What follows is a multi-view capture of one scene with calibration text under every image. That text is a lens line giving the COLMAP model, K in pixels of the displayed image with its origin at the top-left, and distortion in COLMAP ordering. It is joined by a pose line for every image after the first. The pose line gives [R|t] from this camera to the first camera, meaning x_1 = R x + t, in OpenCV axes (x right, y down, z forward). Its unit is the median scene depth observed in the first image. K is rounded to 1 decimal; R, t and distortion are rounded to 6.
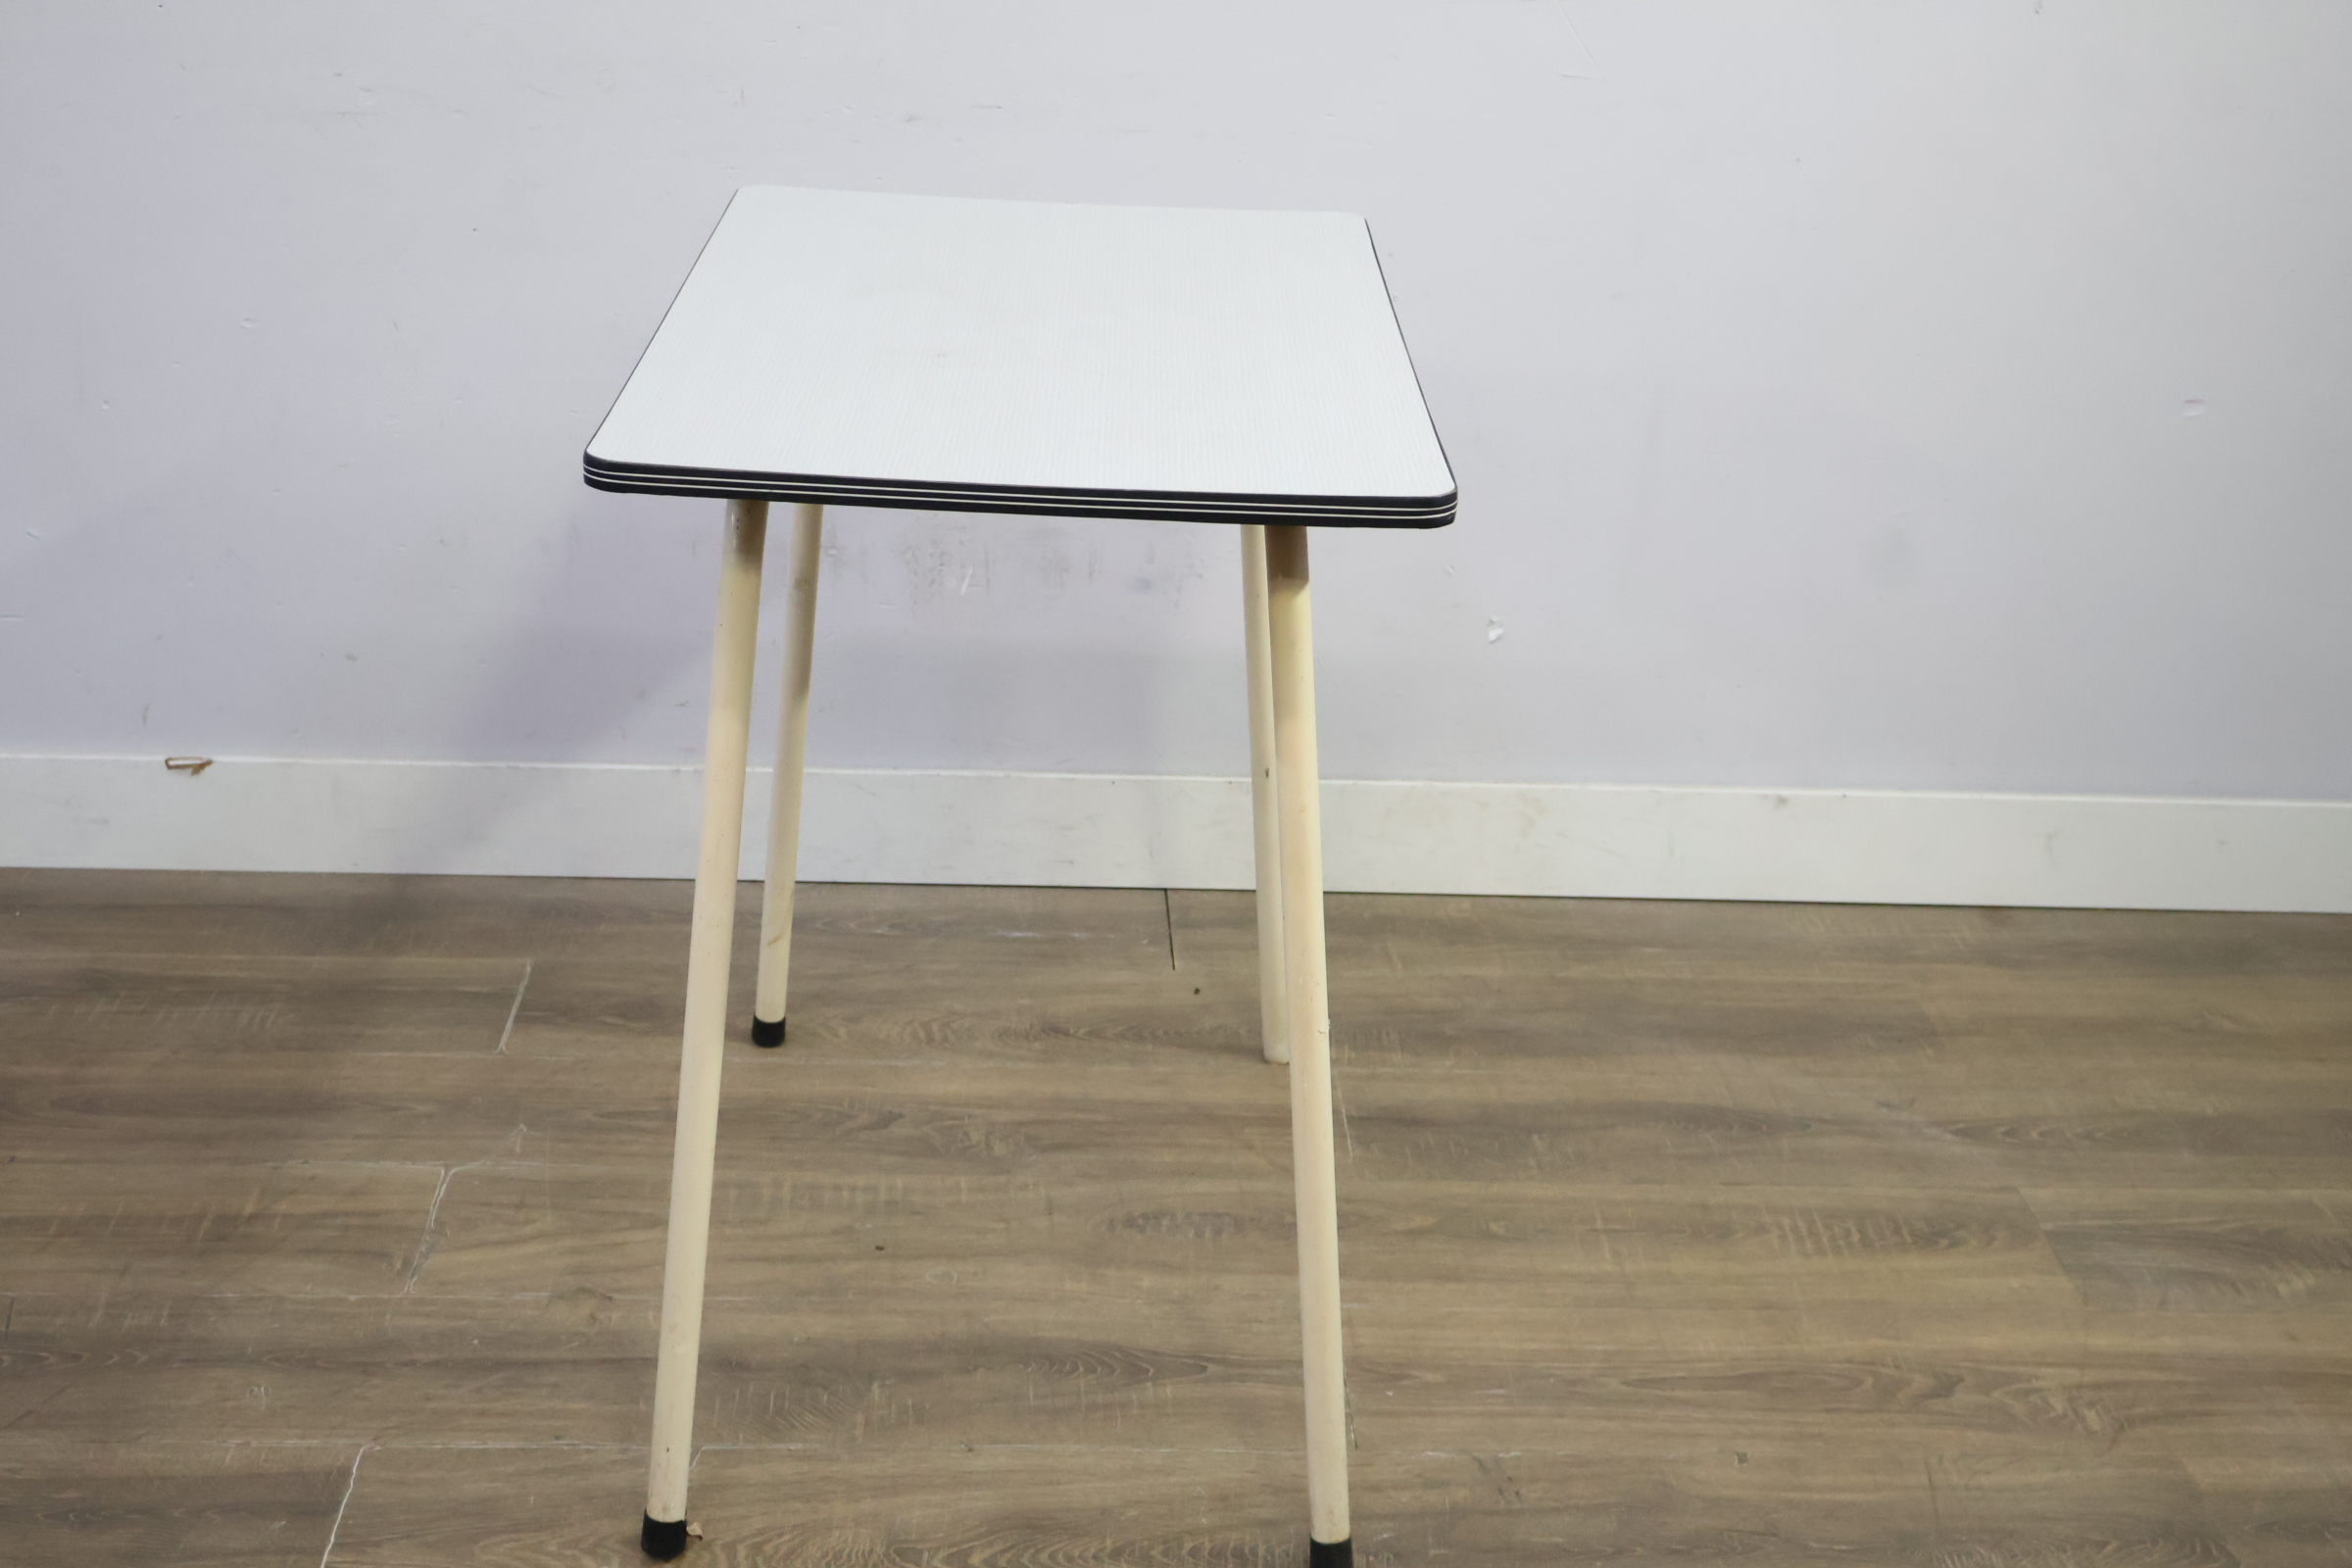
lens RADIAL K [[3219.7, 0, 1164.3], [0, 3219.7, 781.4], [0, 0, 1]] dist [0.003207, 0.000000]
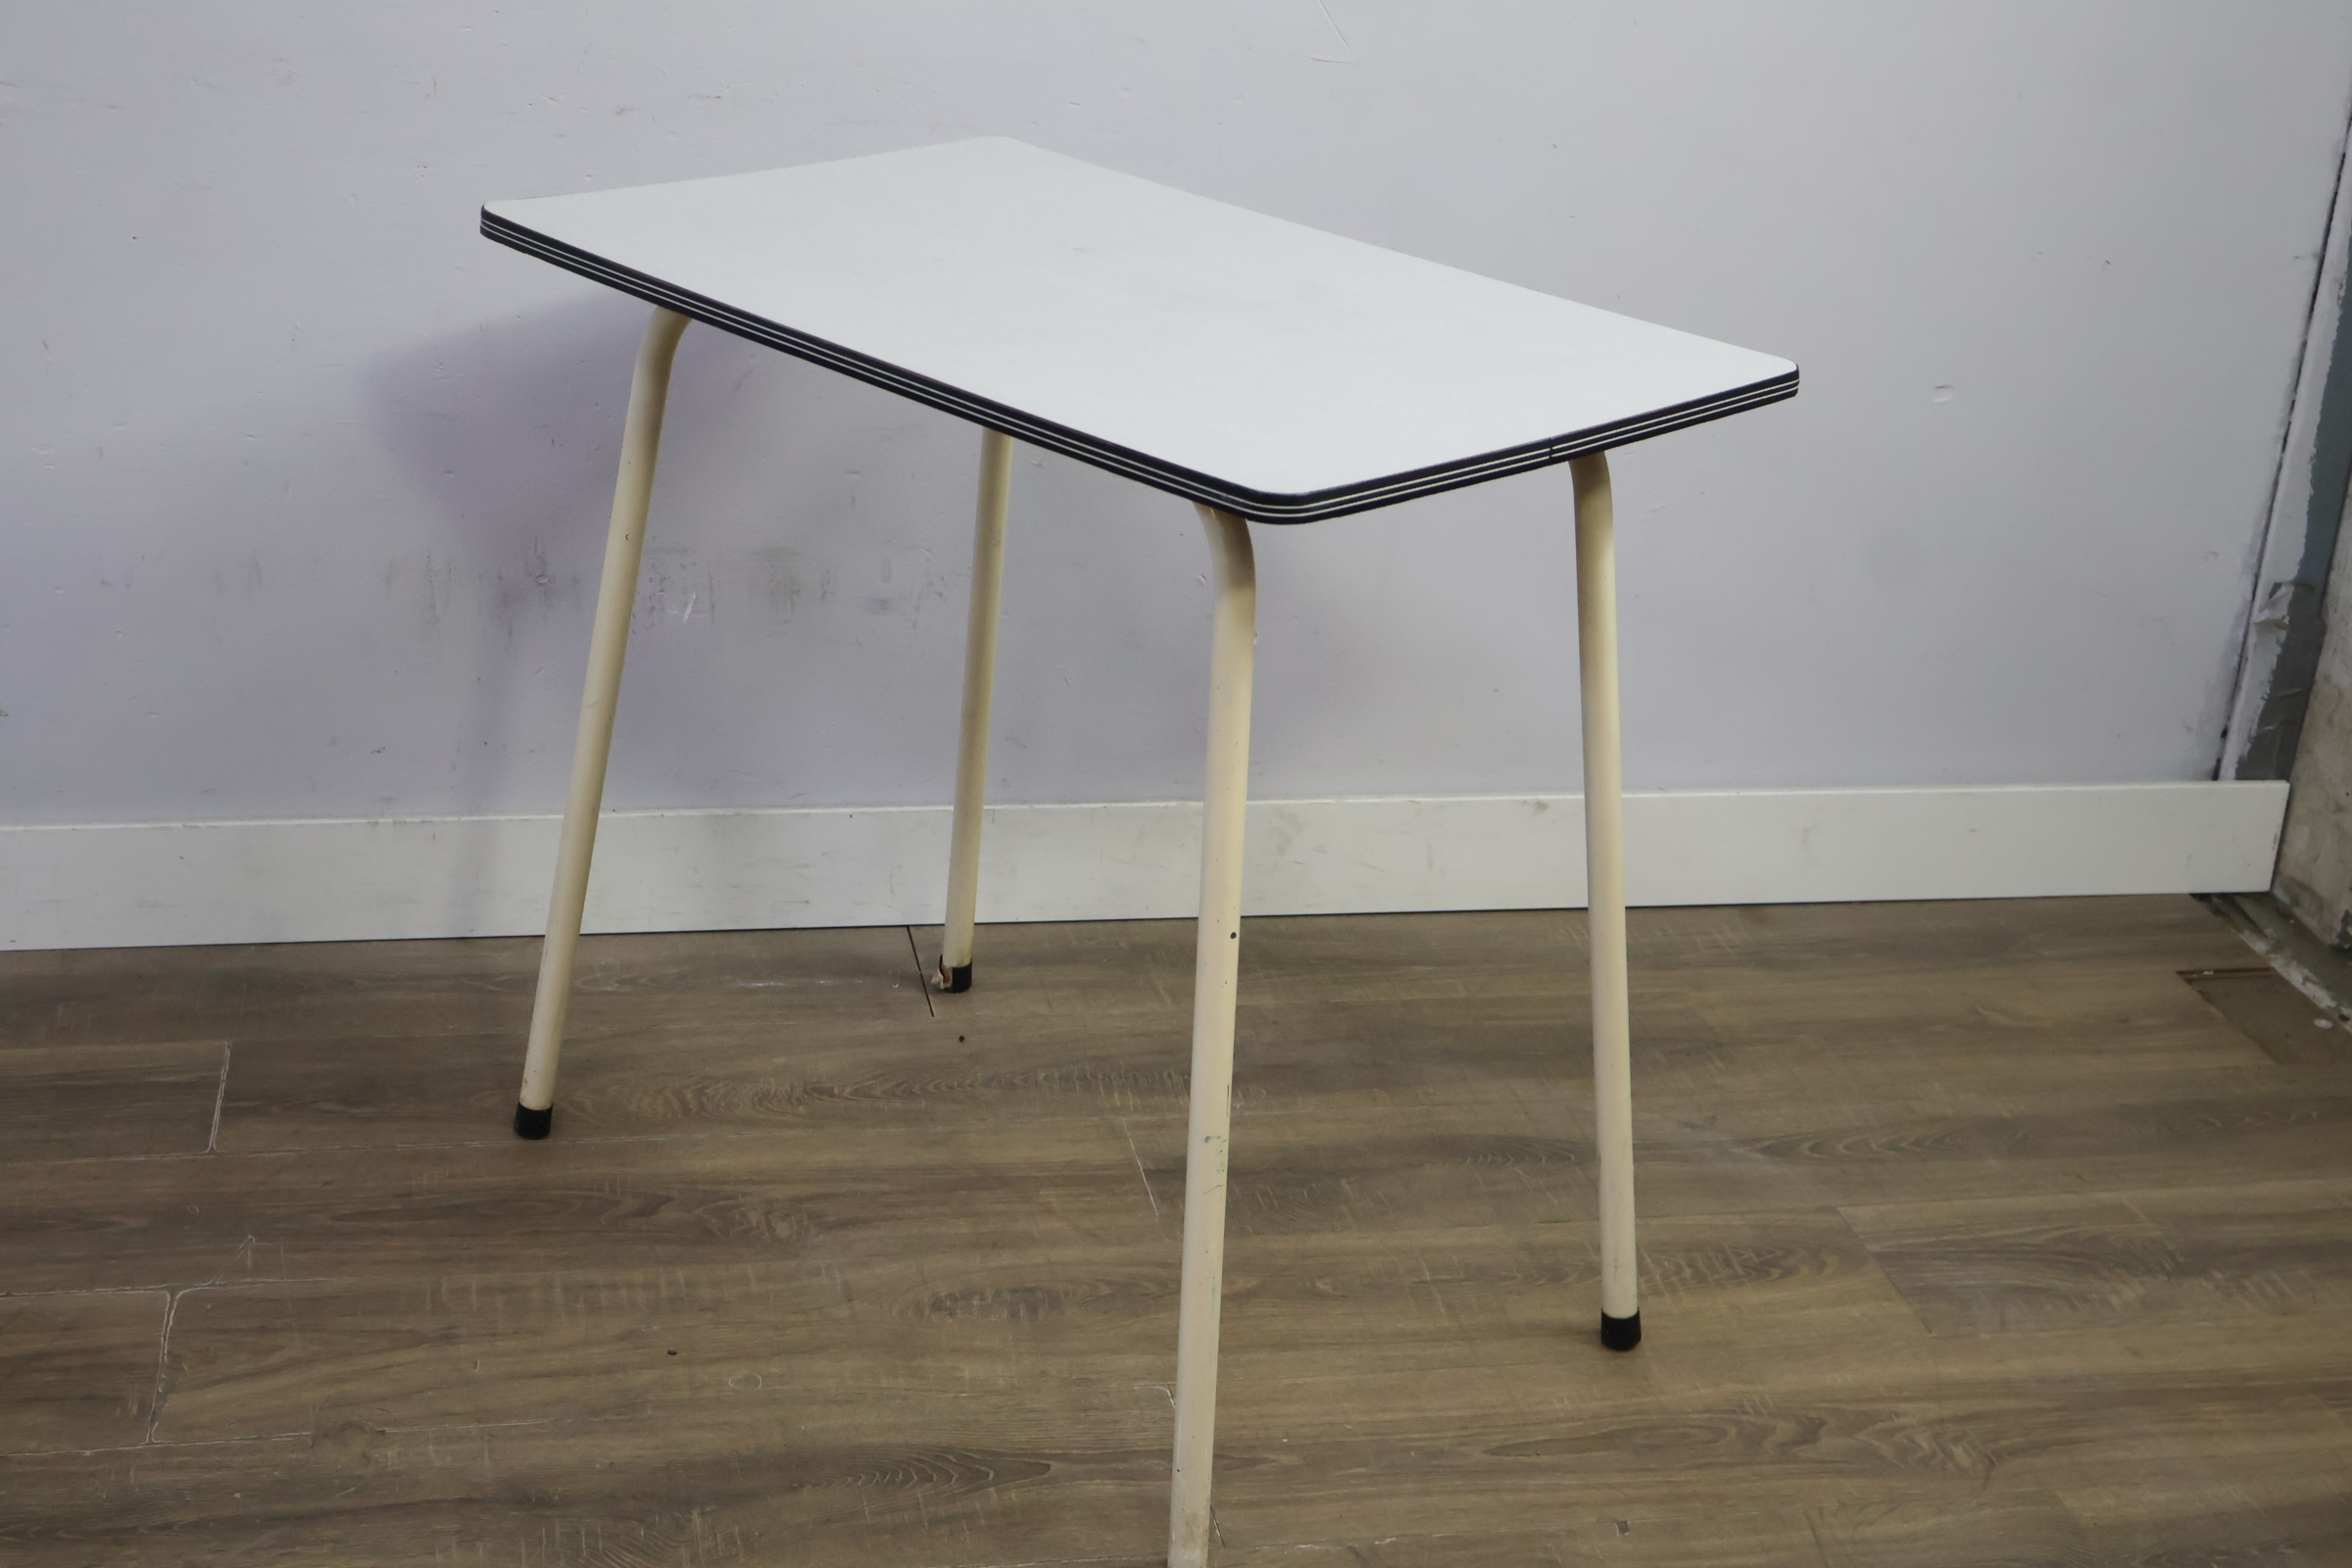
lens RADIAL K [[3219.7, 0, 1173.2], [0, 3219.7, 781.5], [0, 0, 1]] dist [0.003207, 0.000000]
pose [[0.988156, -0.038885, 0.148442, -0.074702], [0.036495, 0.999157, 0.018791, -0.028900], [-0.149048, -0.013151, 0.988743, 0.071121]]
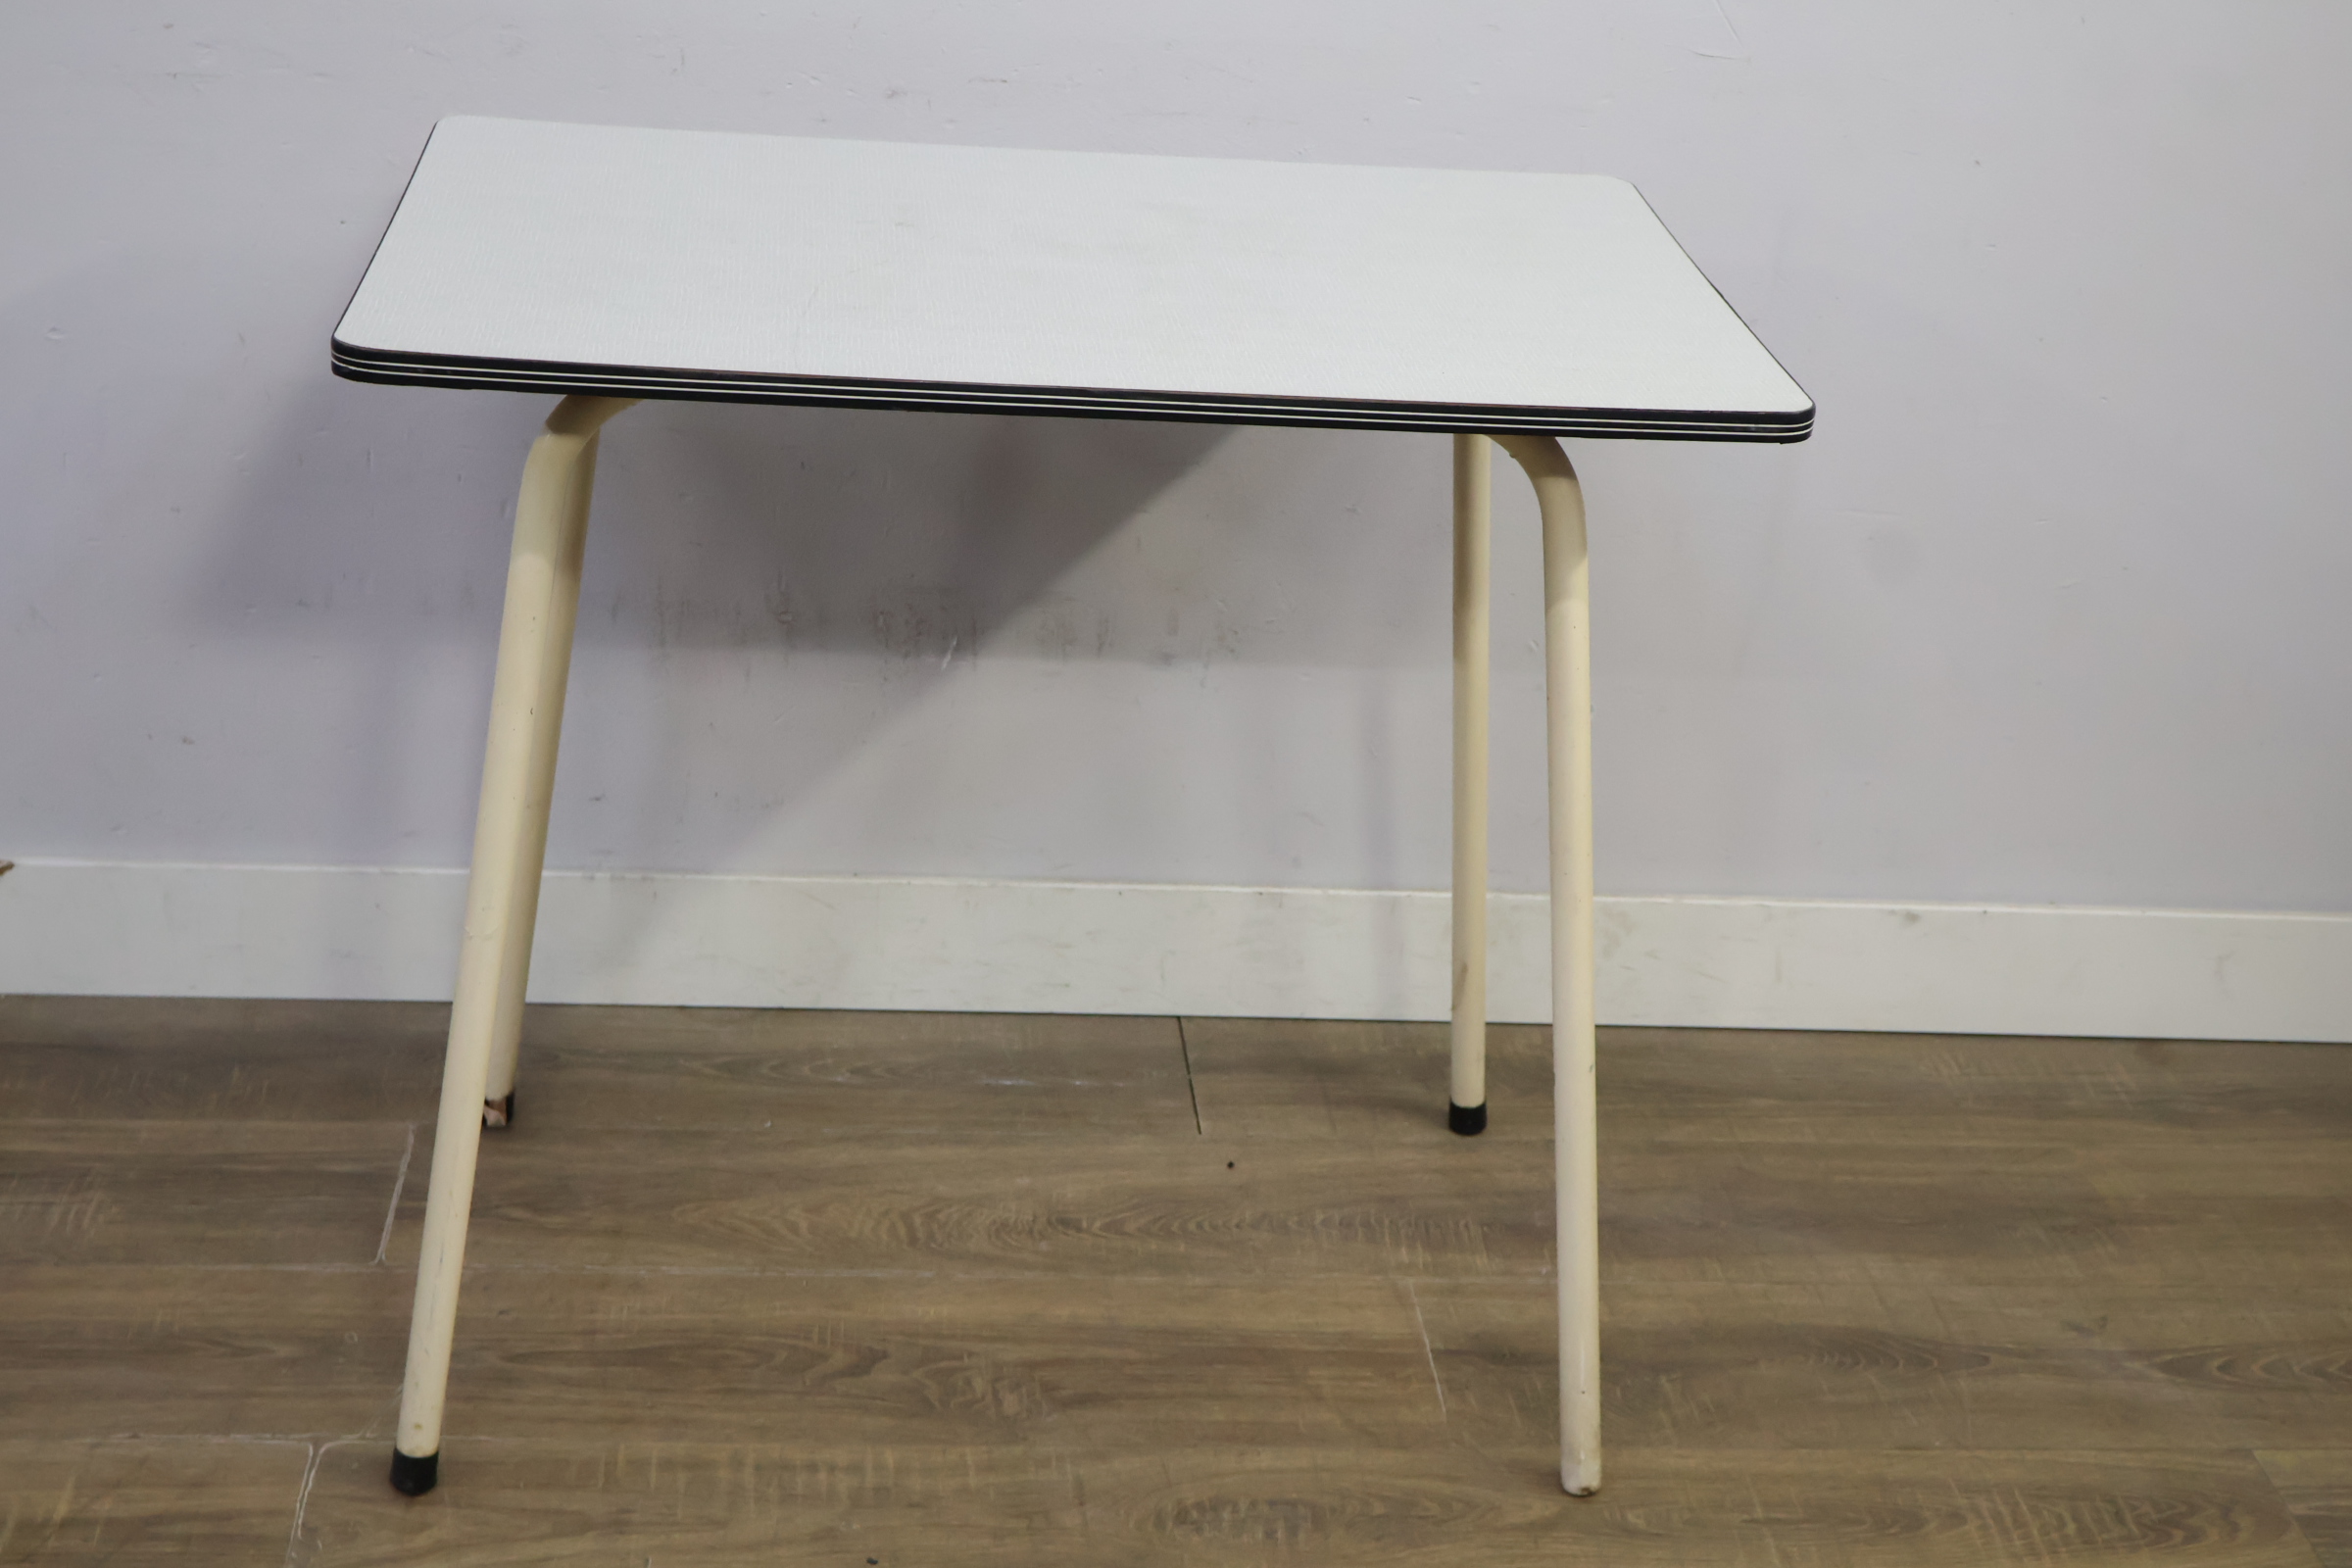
lens RADIAL K [[3219.7, 0, 1165.3], [0, 3219.7, 790.7], [0, 0, 1]] dist [0.003207, 0.000000]
pose [[0.998636, 0.008769, 0.051468, -0.056885], [-0.011418, 0.998612, 0.051419, -0.083052], [-0.050946, -0.051936, 0.997350, 0.209848]]
